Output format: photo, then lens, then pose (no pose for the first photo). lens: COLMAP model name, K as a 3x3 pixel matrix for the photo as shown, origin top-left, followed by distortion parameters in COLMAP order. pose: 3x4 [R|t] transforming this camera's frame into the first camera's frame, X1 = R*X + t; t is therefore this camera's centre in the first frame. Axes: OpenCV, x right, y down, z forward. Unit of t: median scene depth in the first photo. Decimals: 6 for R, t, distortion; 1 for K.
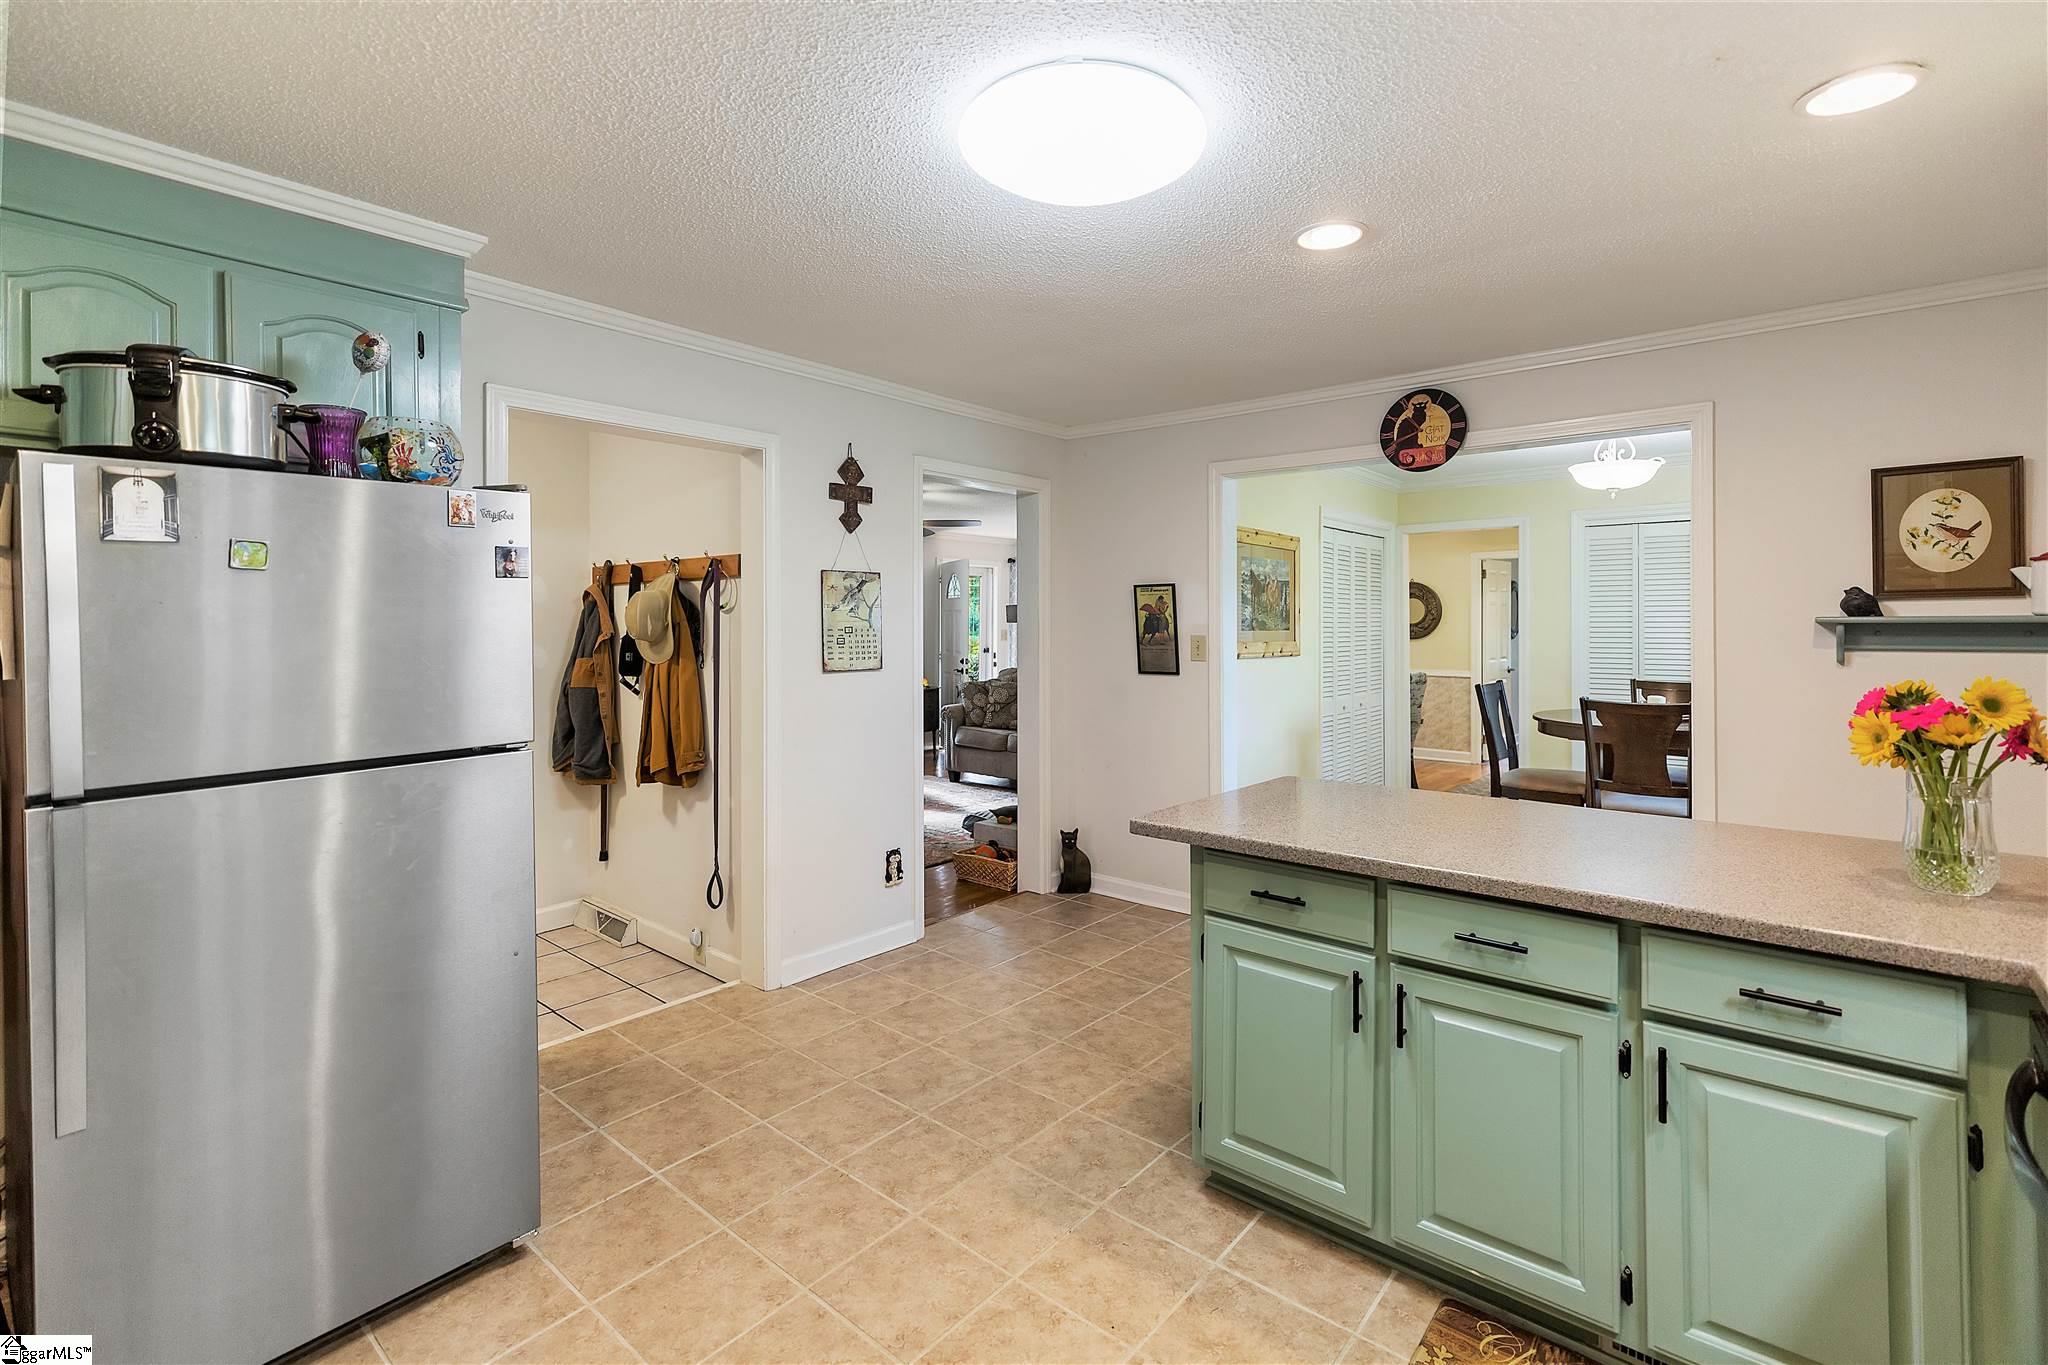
lens RADIAL K [[930.2, 0, 1033.5], [0, 930.2, 626.4], [0, 0, 1]] dist [0.003836, -0.000051]
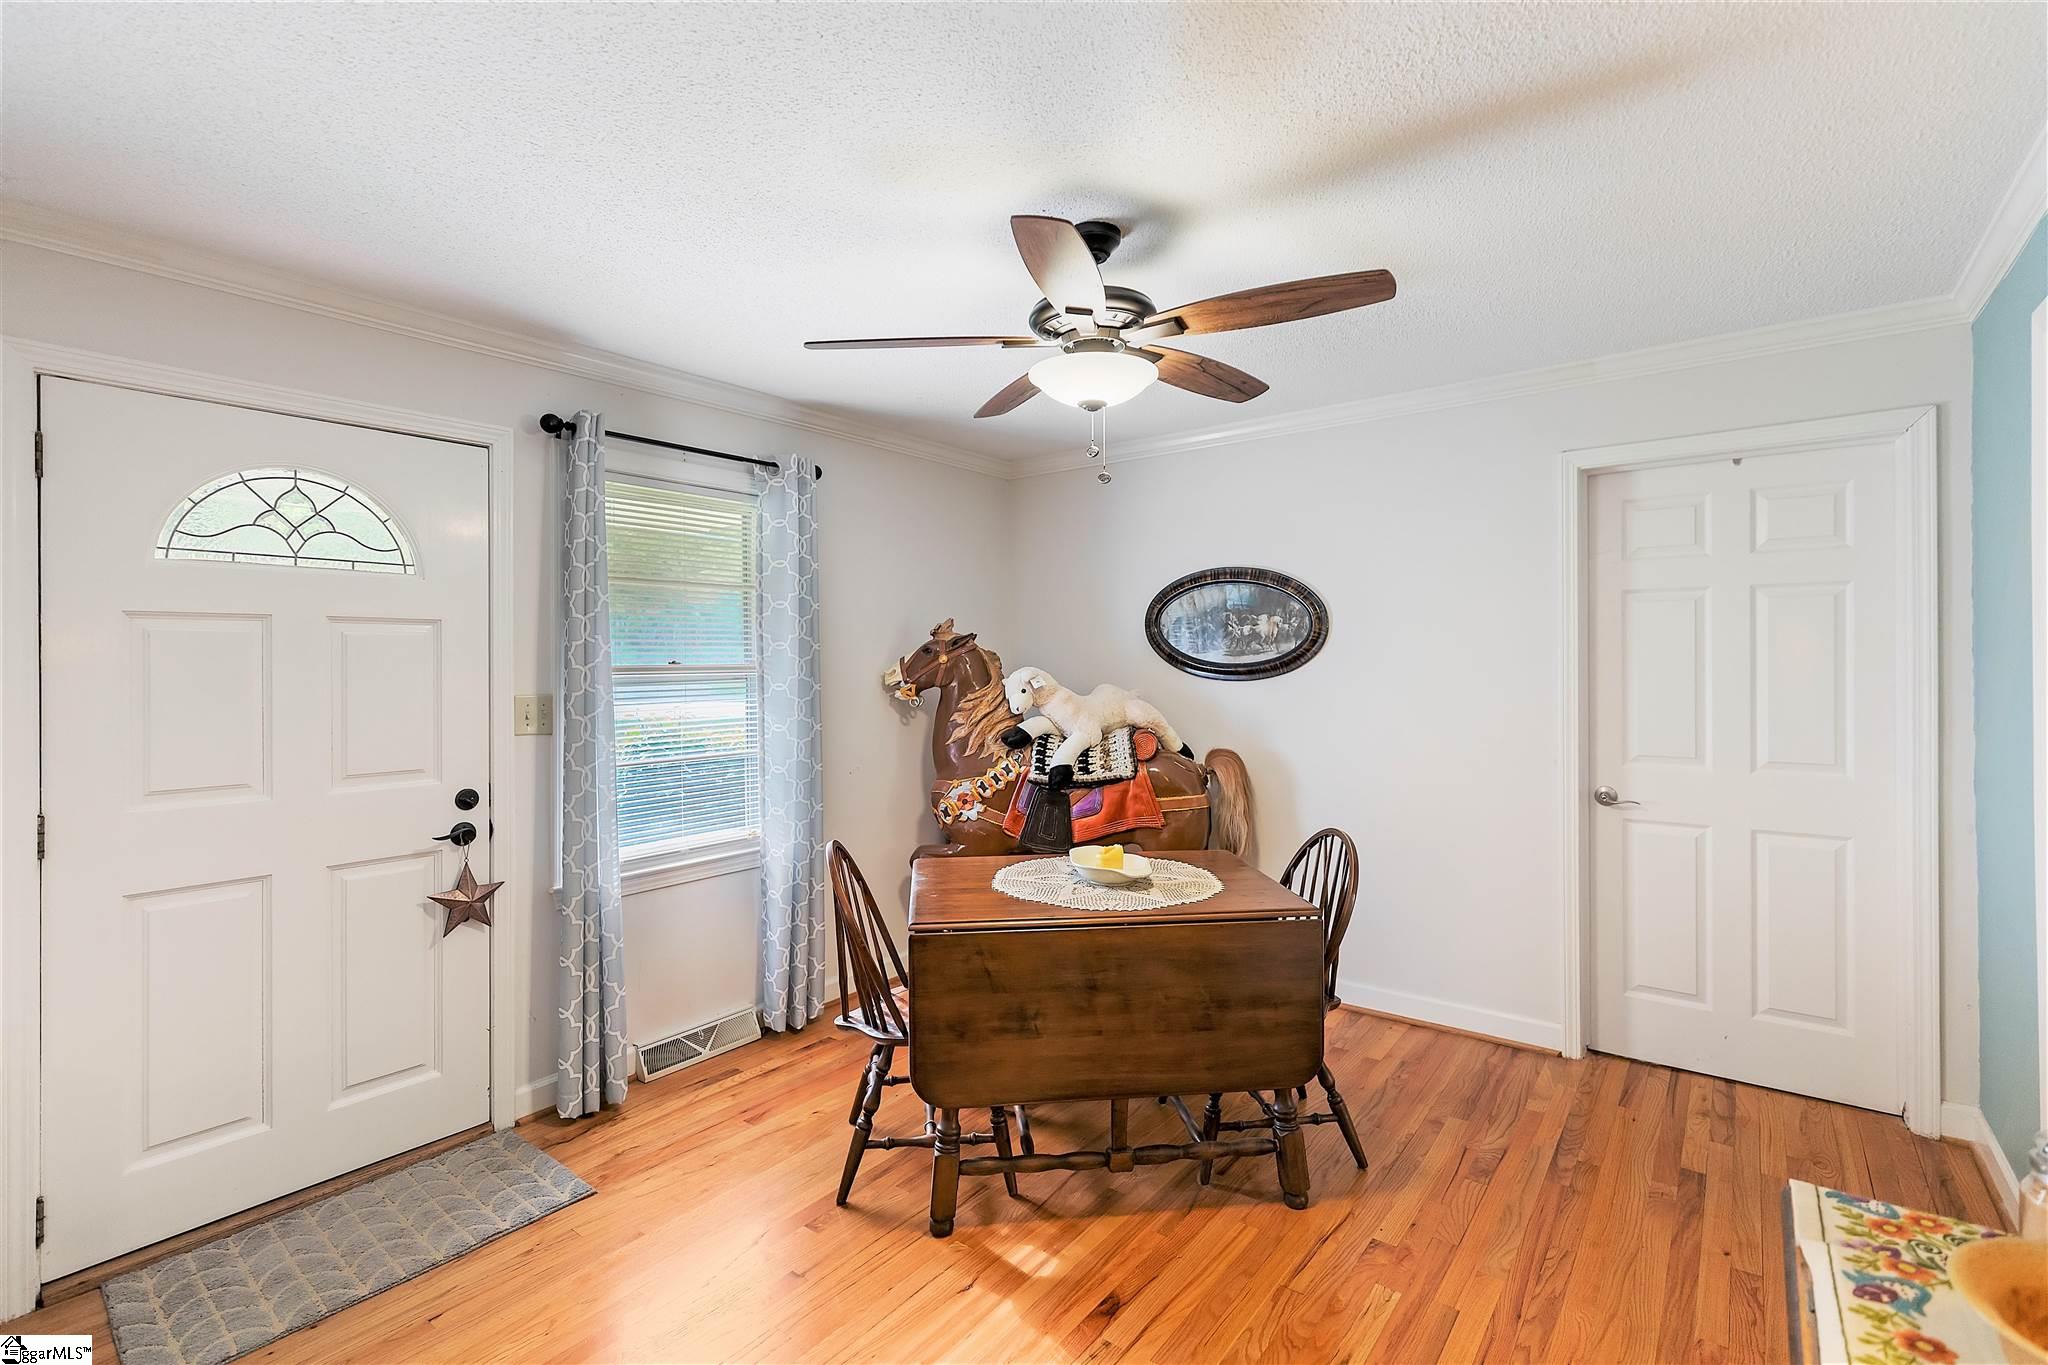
lens RADIAL K [[930.2, 0, 1024.6], [0, 930.2, 660.9], [0, 0, 1]] dist [0.003836, -0.000051]
pose [[0.999029, -0.007606, 0.043396, 0.326805], [0.007747, 0.999965, -0.003068, -0.010742], [-0.043371, 0.003401, 0.999053, 2.520789]]
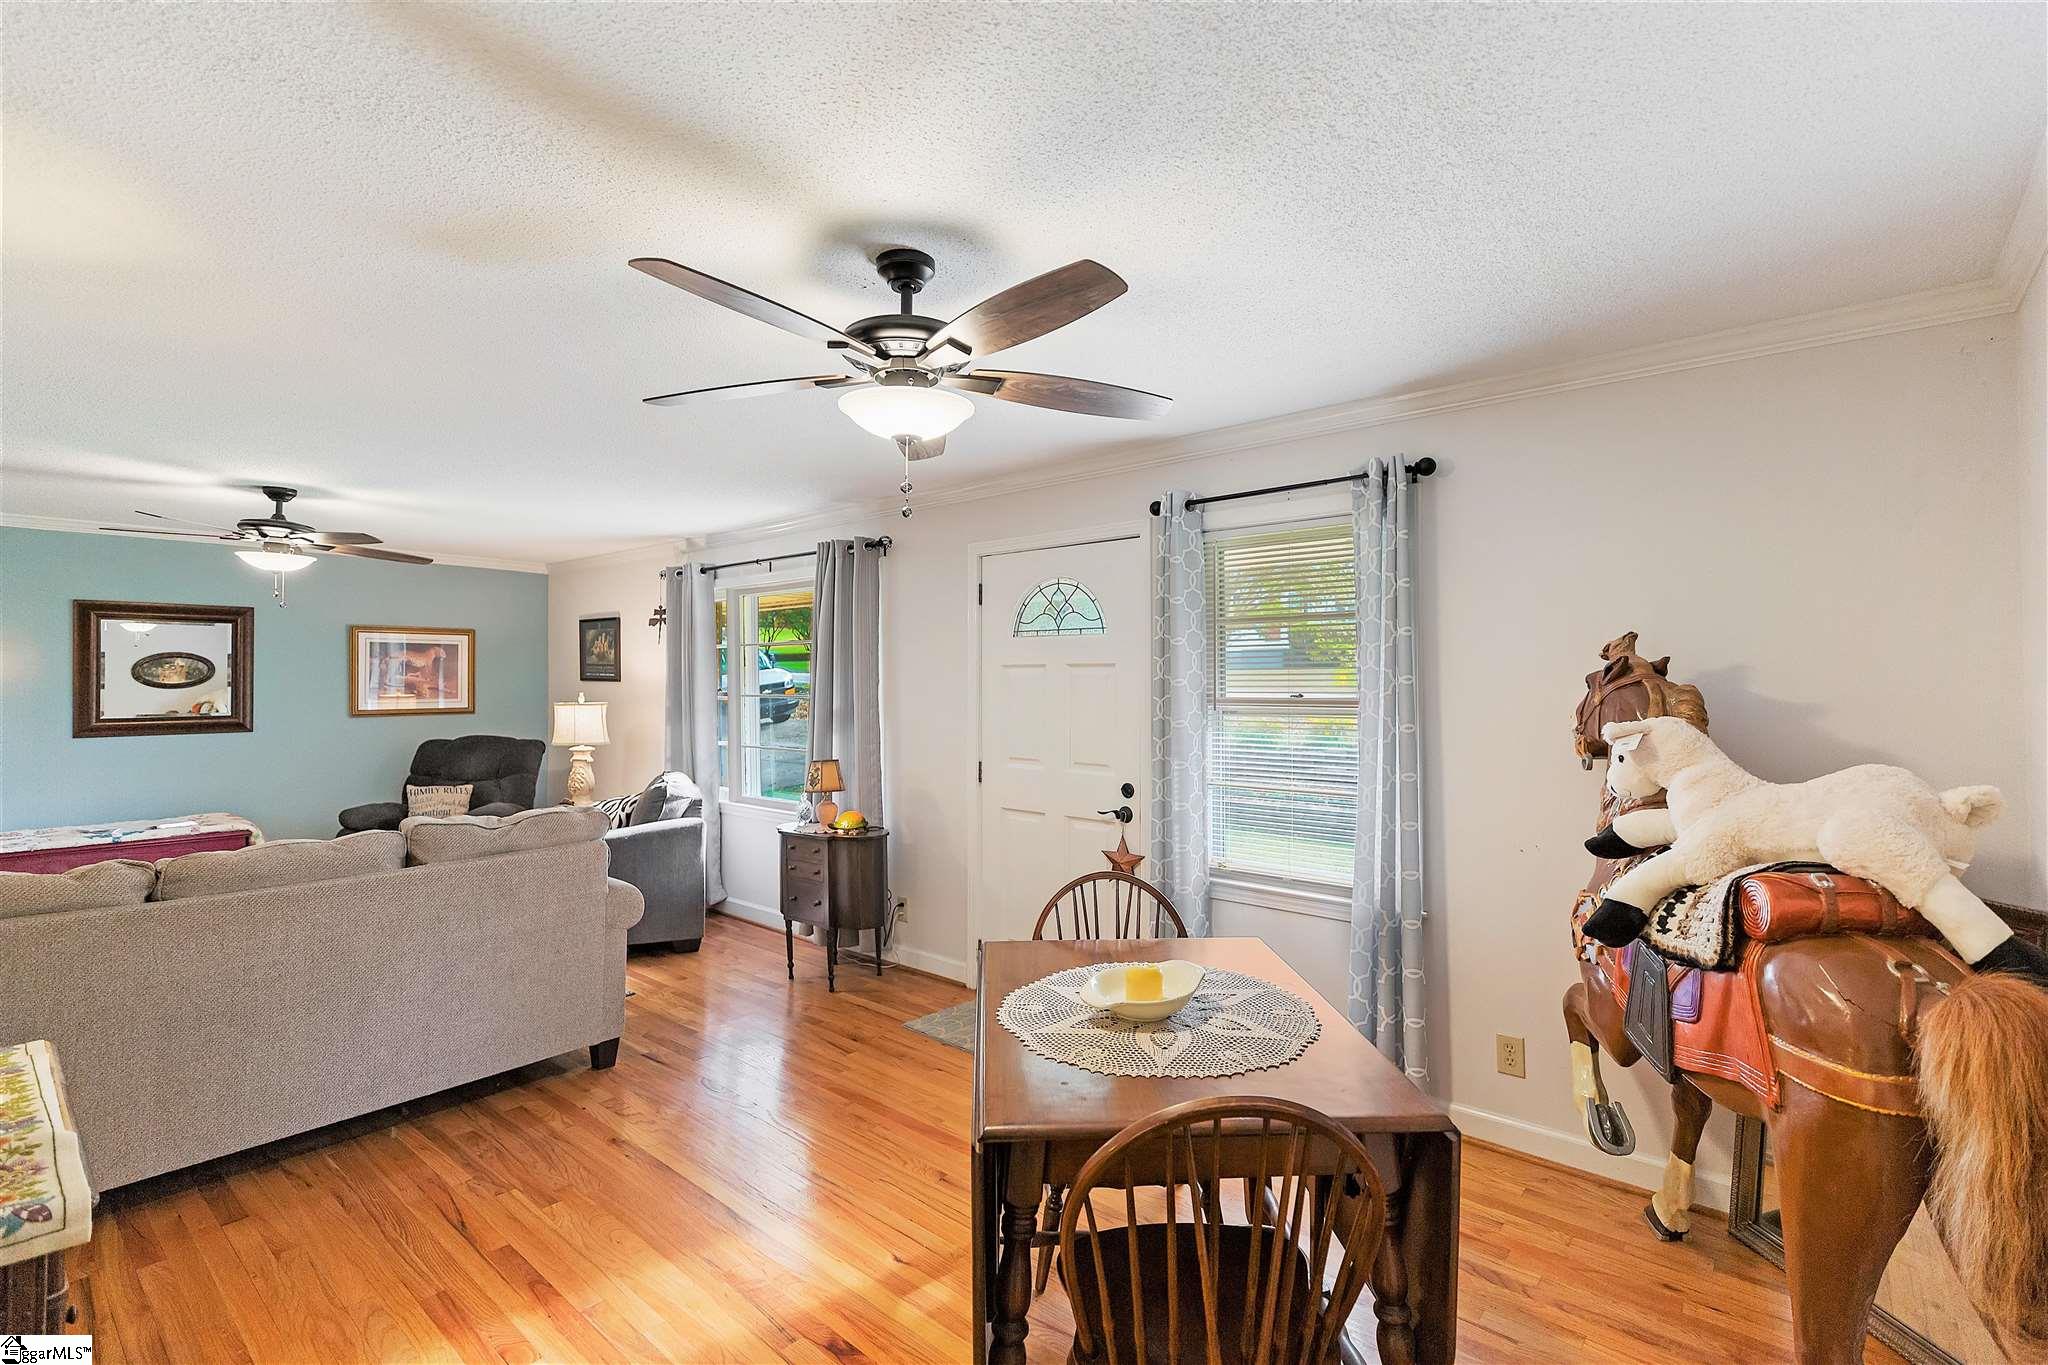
lens RADIAL K [[930.2, 0, 1043.4], [0, 930.2, 669.0], [0, 0, 1]] dist [0.003836, -0.000051]
pose [[-0.003351, -0.014498, -0.999889, 1.045902], [-0.004616, 0.999884, -0.014482, -0.028806], [0.999984, 0.004567, -0.003418, 3.285226]]
